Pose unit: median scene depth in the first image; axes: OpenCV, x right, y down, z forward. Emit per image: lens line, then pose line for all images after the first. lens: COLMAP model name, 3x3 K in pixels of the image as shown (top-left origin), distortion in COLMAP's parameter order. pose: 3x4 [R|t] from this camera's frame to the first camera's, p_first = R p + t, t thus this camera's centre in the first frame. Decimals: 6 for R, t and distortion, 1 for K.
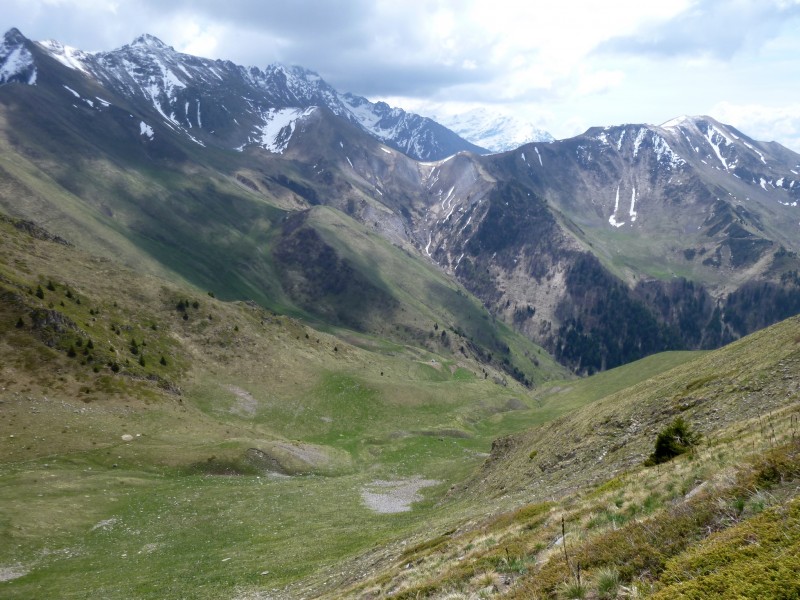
lens RADIAL K [[599.9, 0, 400.0], [0, 599.9, 300.0], [0, 0, 1]] dist [-0.038766, 0.010407]
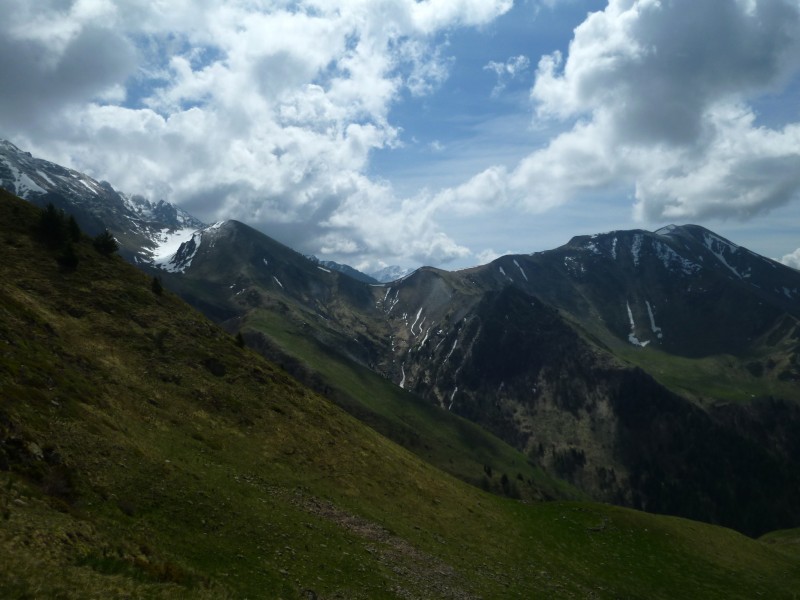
lens RADIAL K [[706.3, 0, 400.0], [0, 706.3, 300.0], [0, 0, 1]] dist [-0.018957, 0.006271]
pose [[0.989035, -0.041780, 0.141649, -0.062821], [0.078494, 0.961169, -0.264564, 0.032624], [-0.125095, 0.272781, 0.953909, 0.168011]]
